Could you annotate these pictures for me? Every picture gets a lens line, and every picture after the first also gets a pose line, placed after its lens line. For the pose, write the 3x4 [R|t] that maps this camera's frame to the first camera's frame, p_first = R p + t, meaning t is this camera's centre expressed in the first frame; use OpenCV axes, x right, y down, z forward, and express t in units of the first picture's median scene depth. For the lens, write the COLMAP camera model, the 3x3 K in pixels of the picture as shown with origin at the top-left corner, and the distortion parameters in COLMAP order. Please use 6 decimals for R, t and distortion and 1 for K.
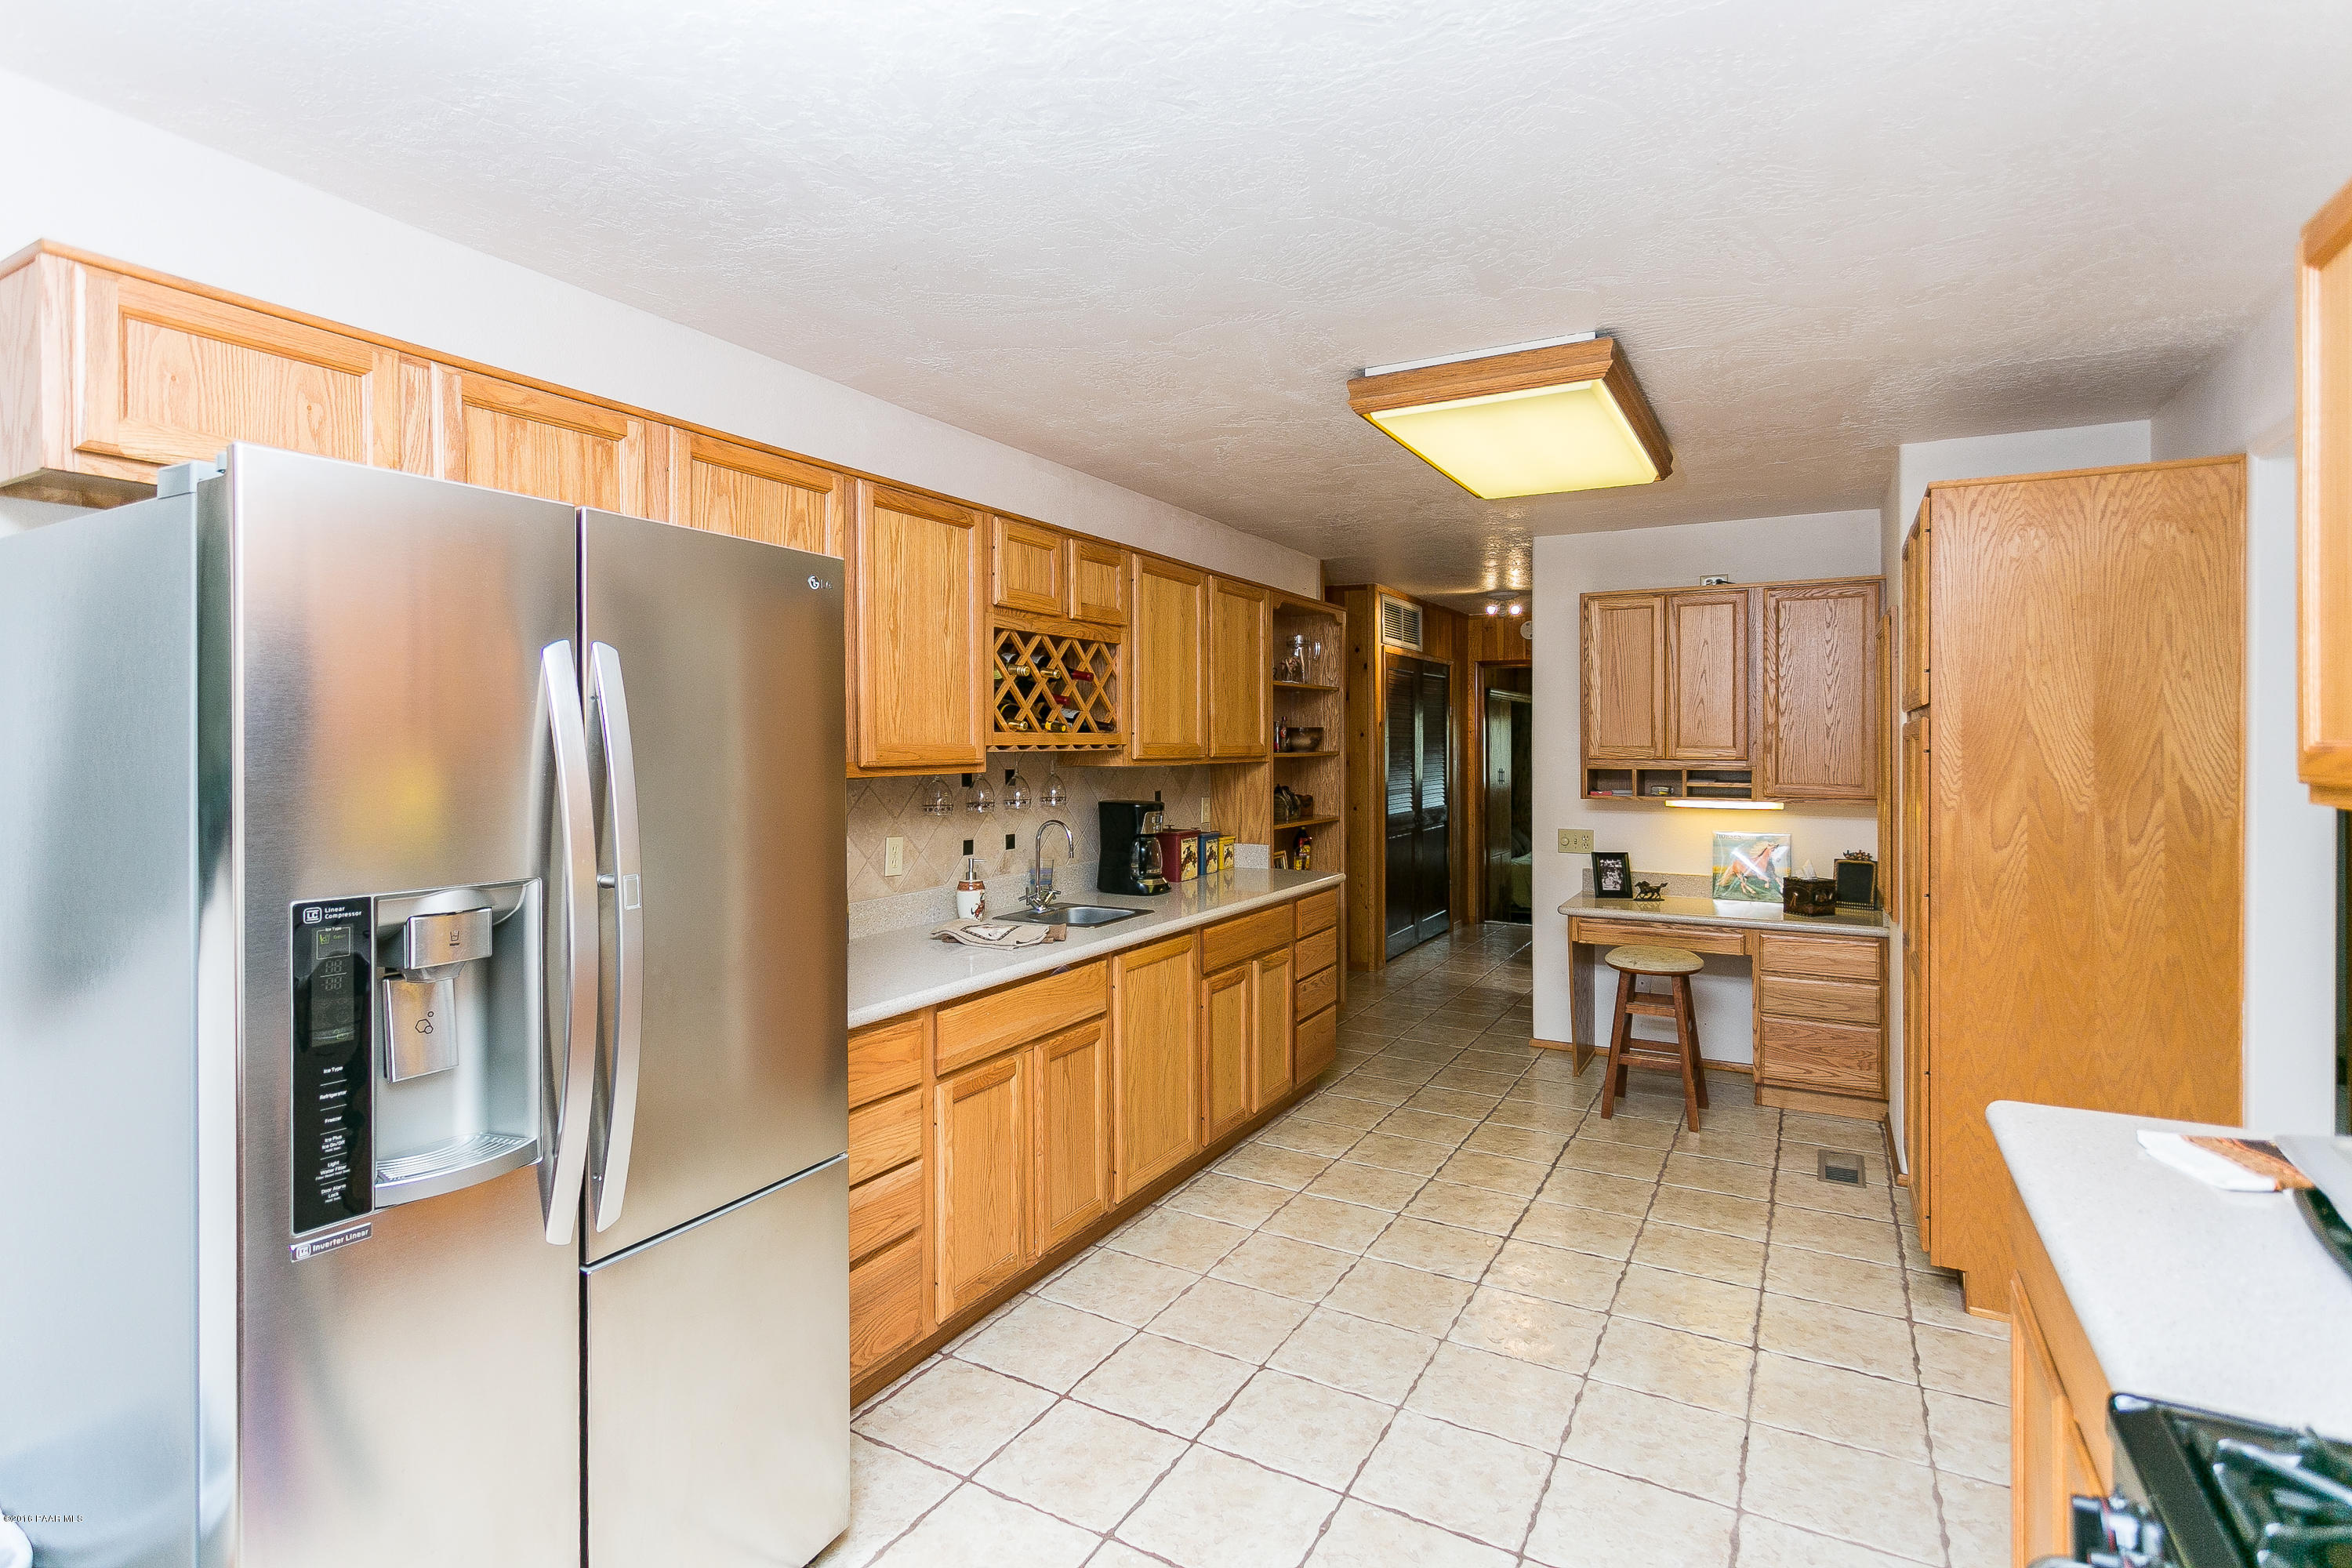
lens RADIAL K [[1110.3, 0, 1179.1], [0, 1110.3, 764.3], [0, 0, 1]] dist [-0.000415, -0.000990]
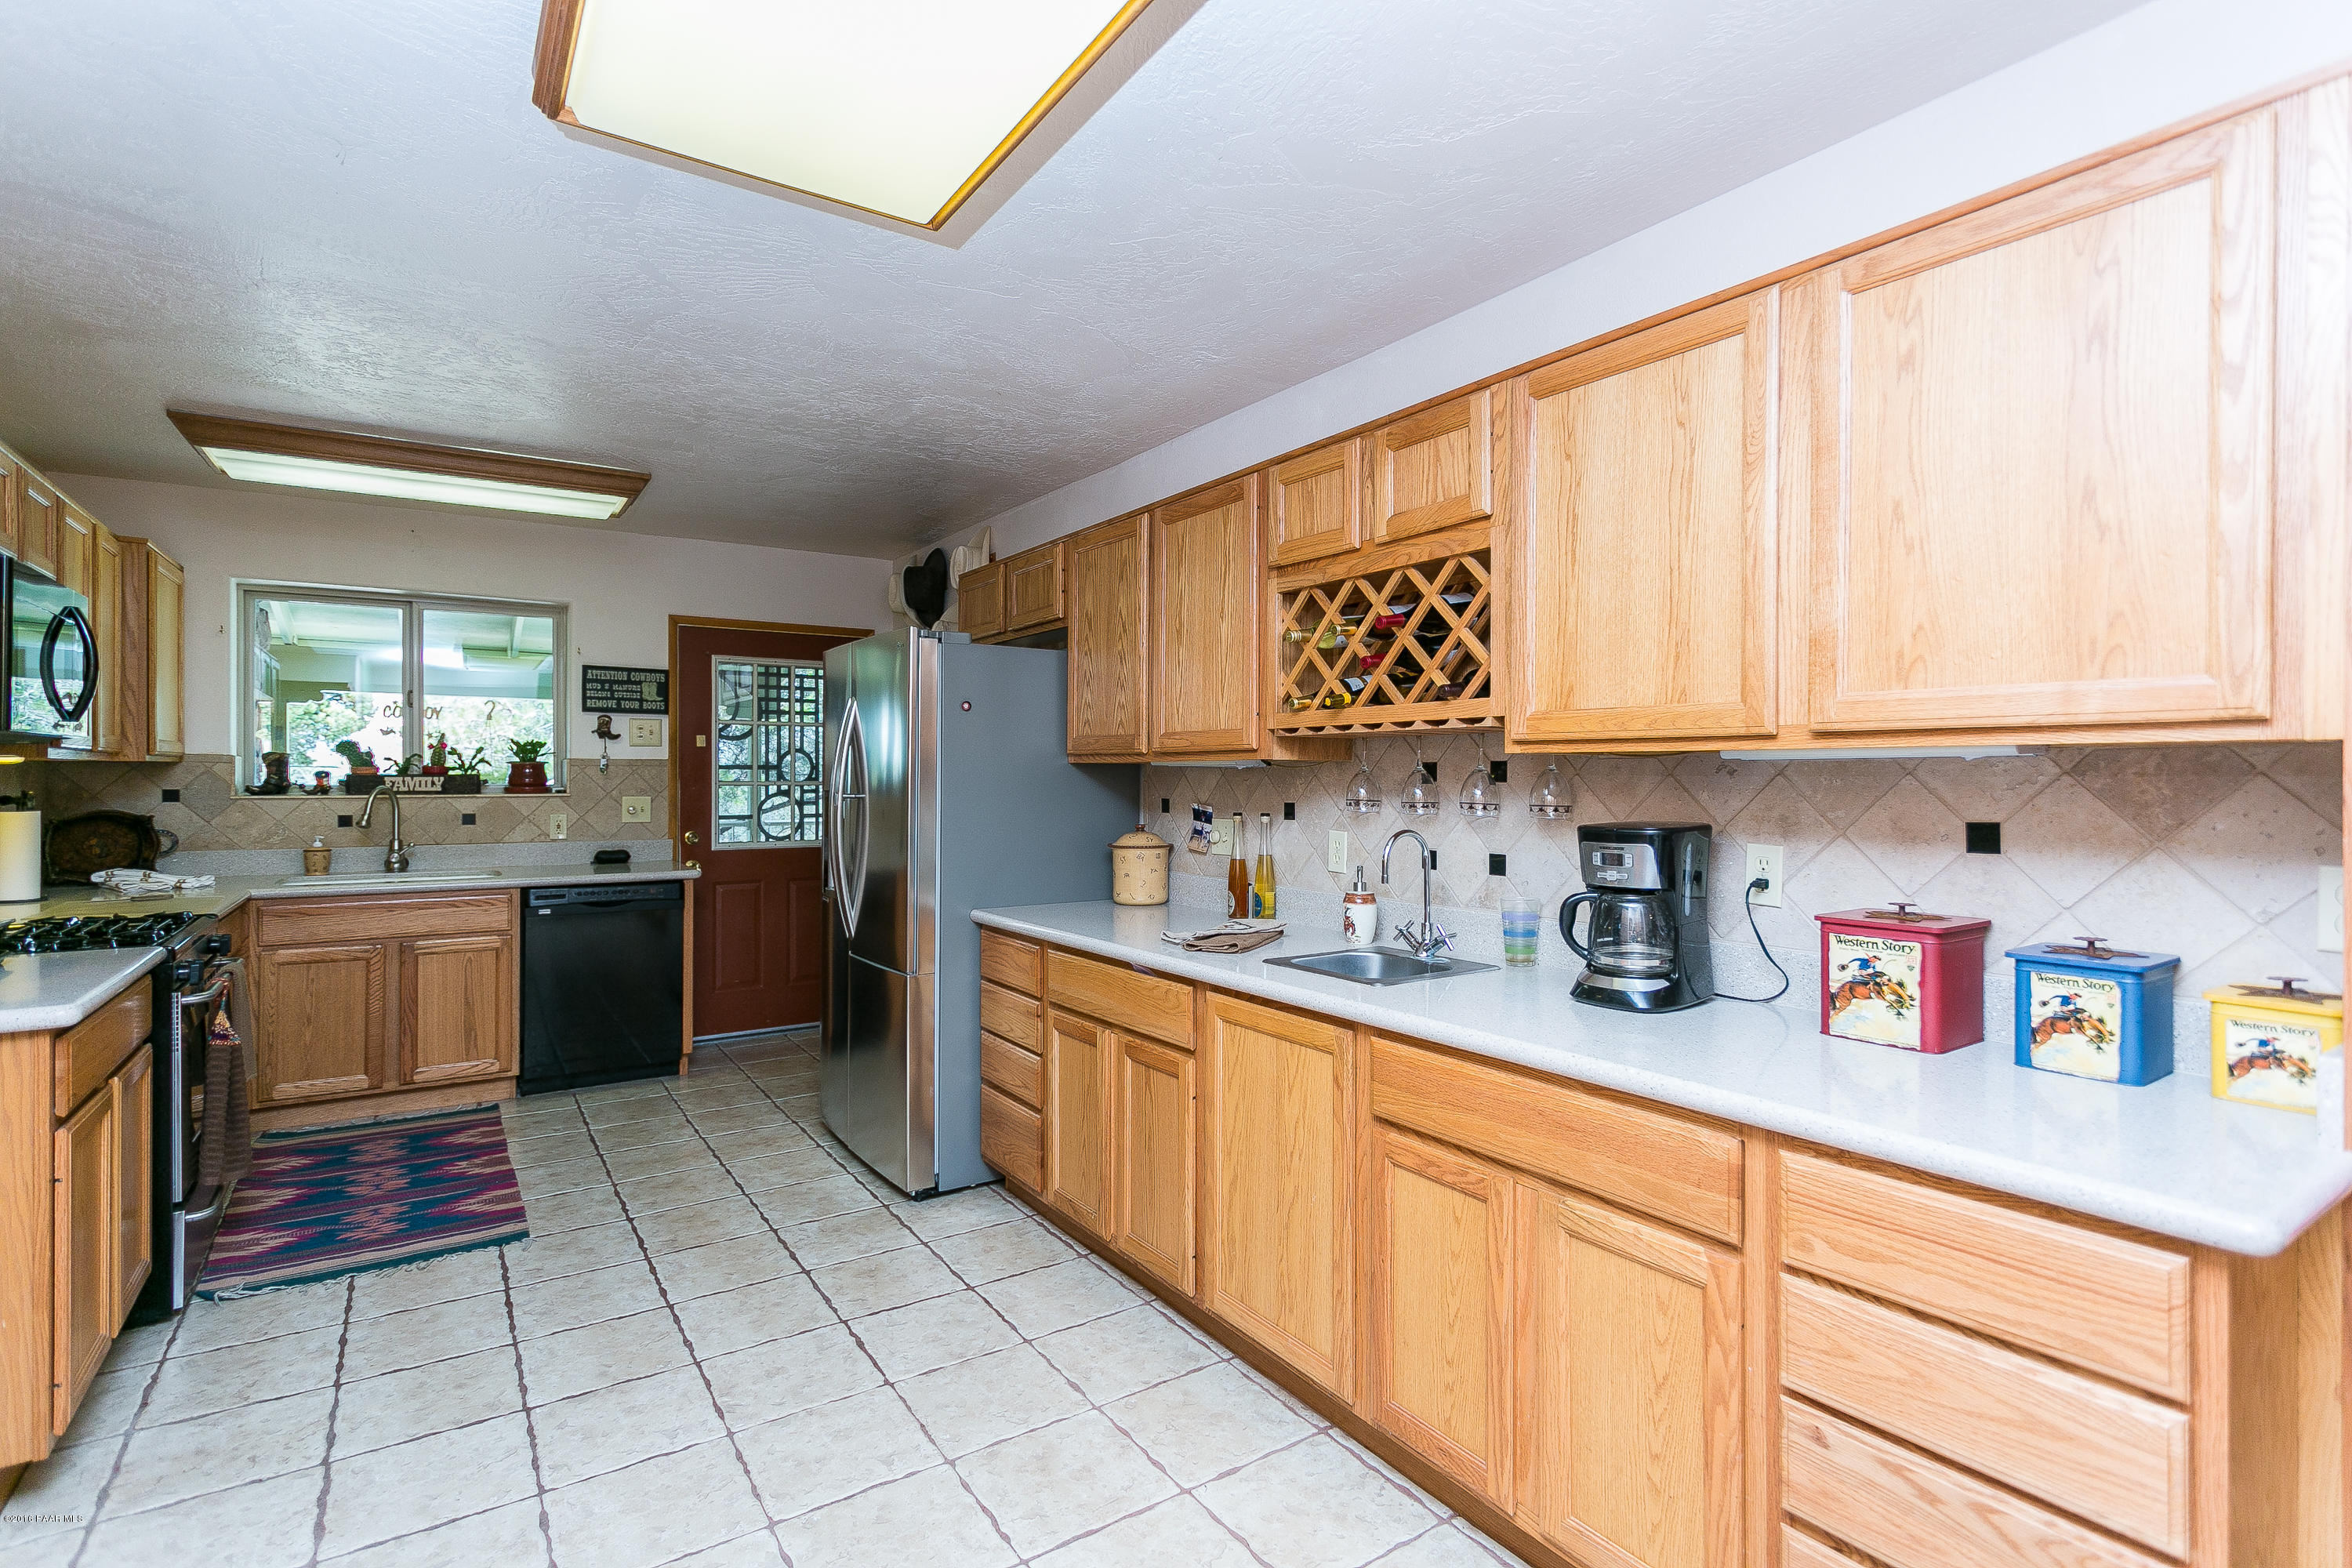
lens RADIAL K [[1110.3, 0, 1174.4], [0, 1110.3, 770.5], [0, 0, 1]] dist [-0.000415, -0.000990]
pose [[-0.437346, 0.006664, -0.899269, 0.624588], [-0.014441, 0.999792, 0.014432, 0.004685], [0.899177, 0.019298, -0.437158, 1.247263]]
